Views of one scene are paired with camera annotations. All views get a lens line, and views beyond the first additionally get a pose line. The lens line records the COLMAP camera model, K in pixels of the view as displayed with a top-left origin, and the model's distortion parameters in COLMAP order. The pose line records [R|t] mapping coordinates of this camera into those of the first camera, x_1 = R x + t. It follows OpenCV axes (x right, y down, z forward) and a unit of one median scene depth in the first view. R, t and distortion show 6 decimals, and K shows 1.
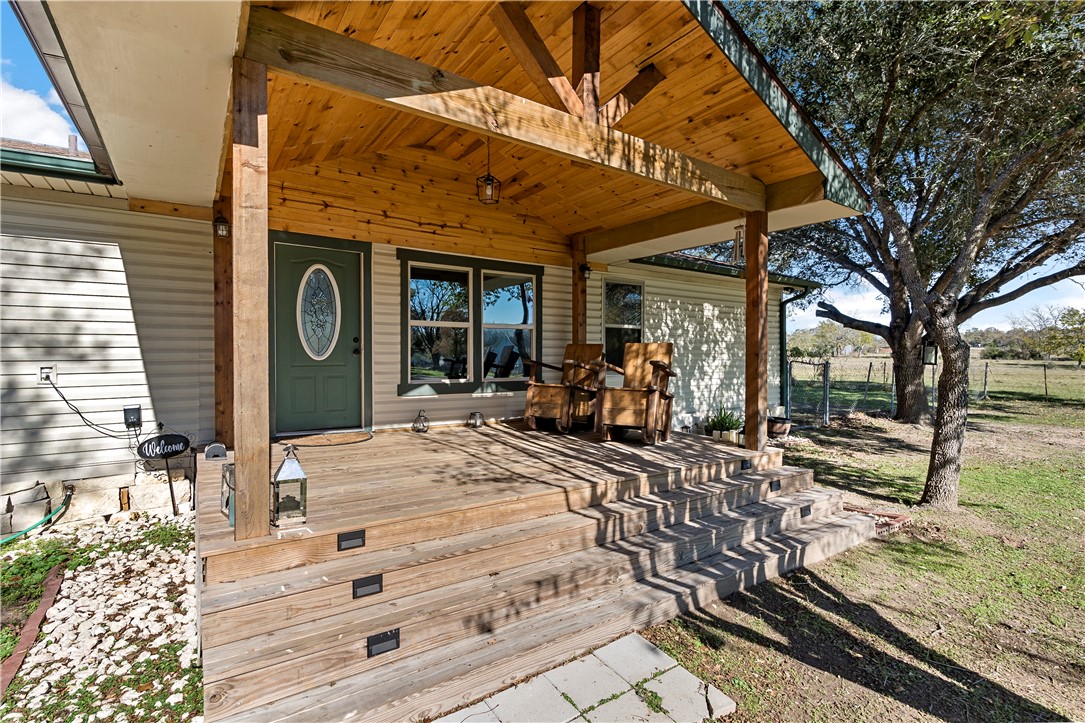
lens RADIAL K [[504.2, 0, 537.7], [0, 504.2, 355.2], [0, 0, 1]] dist [-0.002503, -0.000253]
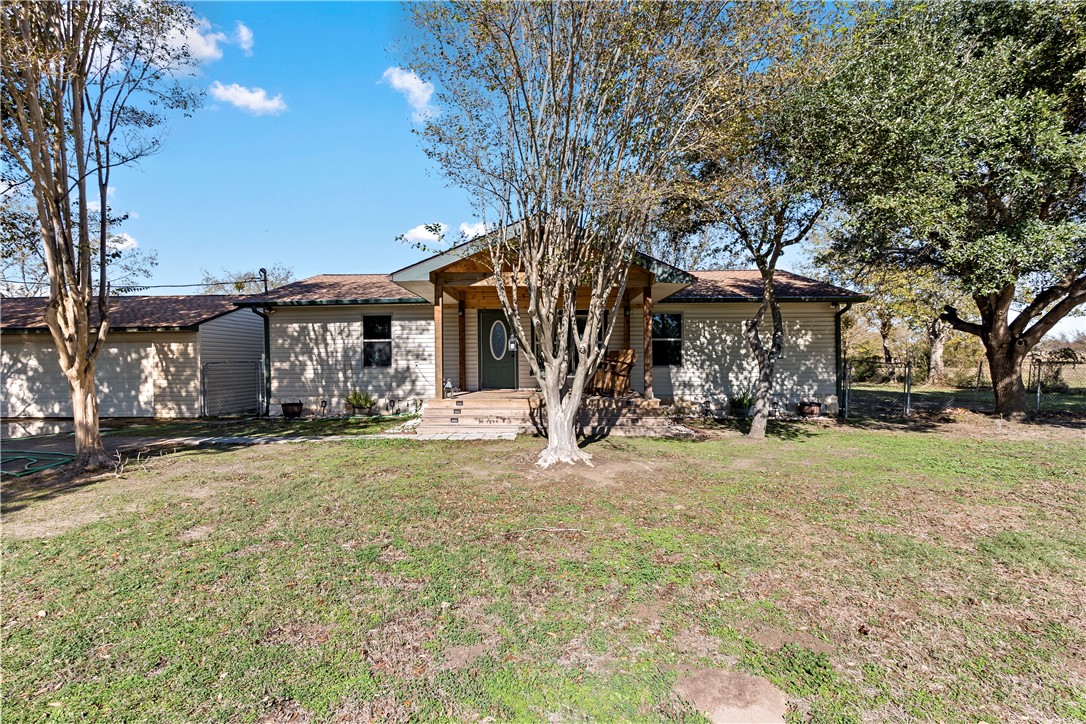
lens RADIAL K [[504.6, 0, 544.5], [0, 504.6, 364.5], [0, 0, 1]] dist [-0.002503, -0.000253]
pose [[0.815596, -0.004184, -0.578607, 1.436568], [0.004845, 0.999988, -0.000401, 0.042785], [0.578602, -0.002477, 0.815606, -1.062958]]
